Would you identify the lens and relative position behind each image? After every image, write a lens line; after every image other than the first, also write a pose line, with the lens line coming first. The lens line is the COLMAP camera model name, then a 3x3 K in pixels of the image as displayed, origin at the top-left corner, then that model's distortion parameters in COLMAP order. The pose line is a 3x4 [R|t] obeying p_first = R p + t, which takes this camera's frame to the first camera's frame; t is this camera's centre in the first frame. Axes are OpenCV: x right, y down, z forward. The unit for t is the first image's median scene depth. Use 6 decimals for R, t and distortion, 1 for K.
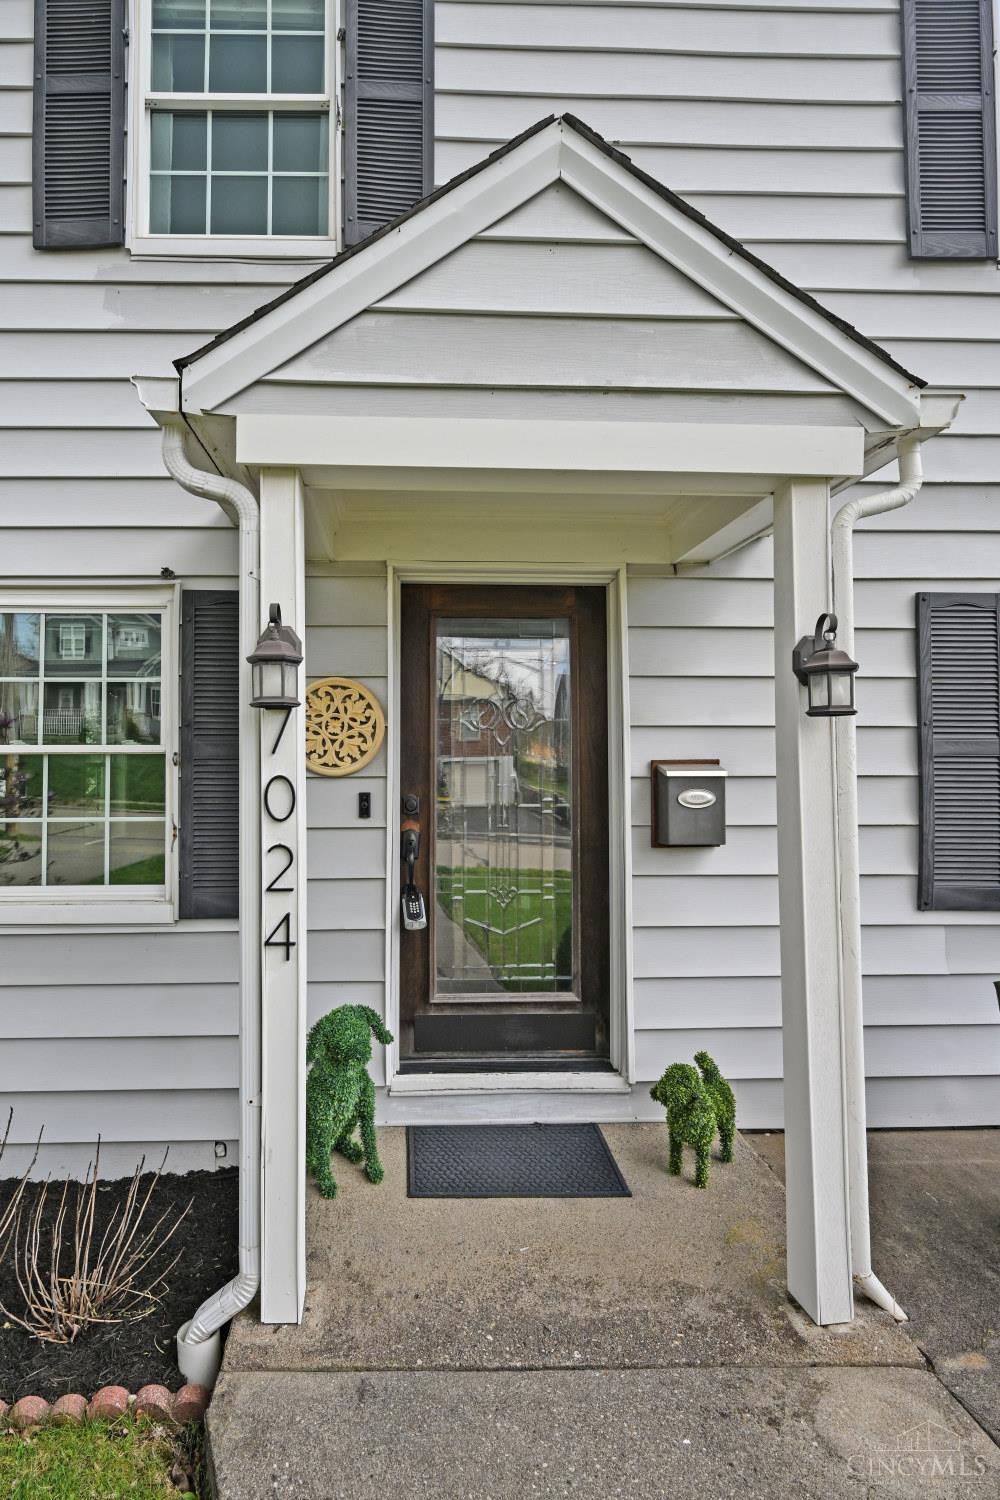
lens RADIAL K [[747.0, 0, 397.9], [0, 747.0, 748.7], [0, 0, 1]] dist [0.000943, 0.000358]
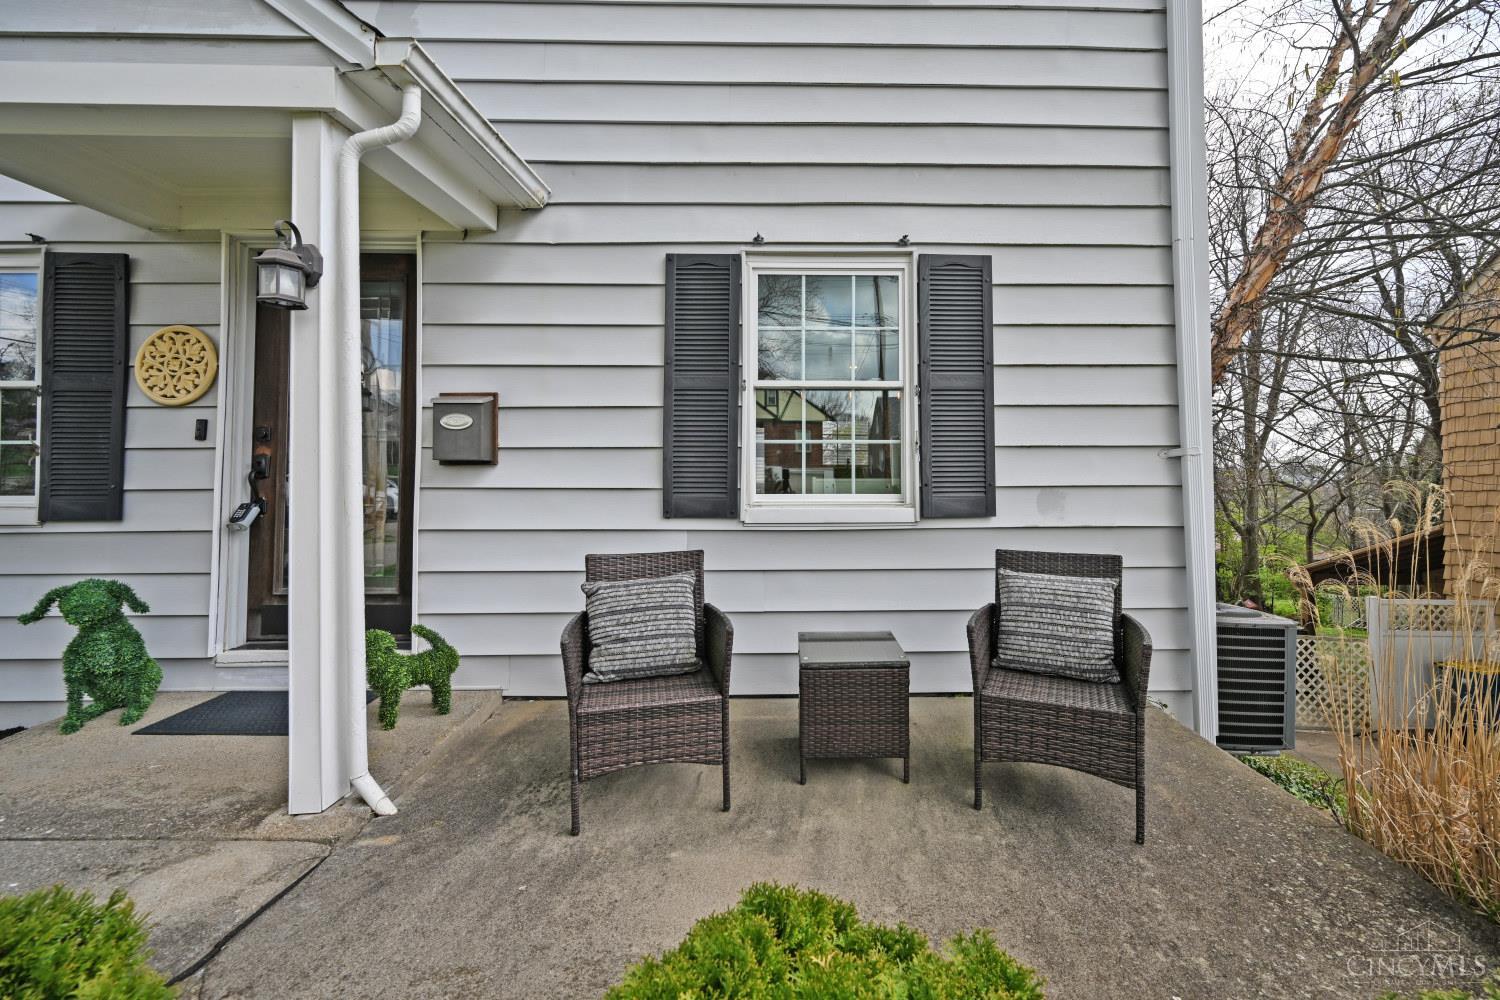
lens RADIAL K [[605.0, 0, 819.2], [0, 605.0, 486.5], [0, 0, 1]] dist [0.000550, 0.000449]
pose [[0.999847, -0.000156, -0.017468, 0.983186], [0.000337, 0.999946, 0.010350, 0.158661], [0.017466, -0.010354, 0.999794, 0.029212]]
